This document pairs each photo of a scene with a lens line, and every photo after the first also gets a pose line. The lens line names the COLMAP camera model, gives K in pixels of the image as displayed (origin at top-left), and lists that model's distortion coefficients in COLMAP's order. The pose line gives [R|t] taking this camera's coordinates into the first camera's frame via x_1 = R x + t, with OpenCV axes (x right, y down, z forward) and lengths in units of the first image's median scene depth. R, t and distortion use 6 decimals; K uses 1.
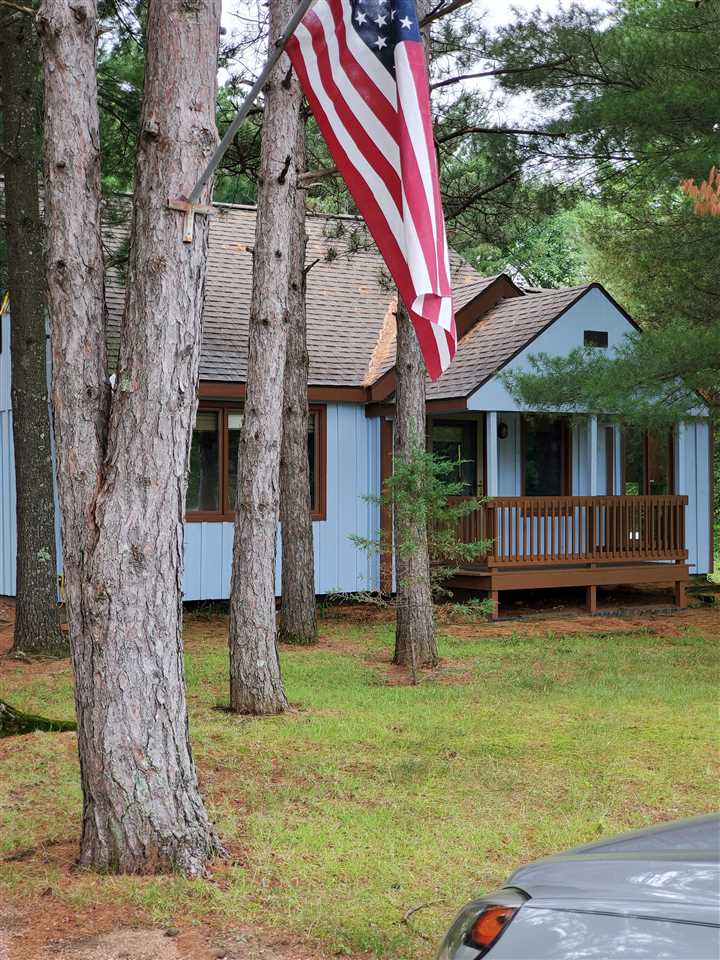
lens RADIAL K [[1462.6, 0, 360.9], [0, 1462.6, 479.1], [0, 0, 1]] dist [0.061307, 0.000000]
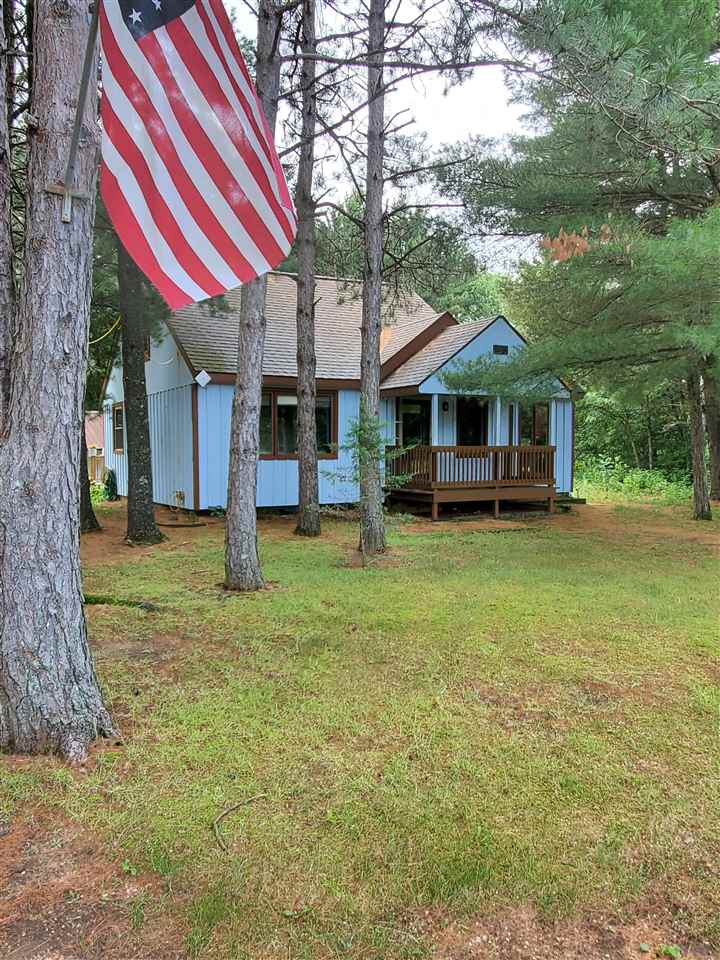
lens RADIAL K [[750.8, 0, 358.0], [0, 750.8, 483.1], [0, 0, 1]] dist [-0.007694, 0.008900]
pose [[0.998153, 0.007663, -0.060258, 0.064303], [-0.004001, 0.998151, 0.060657, 0.003282], [0.060611, -0.060304, 0.996338, 0.175017]]
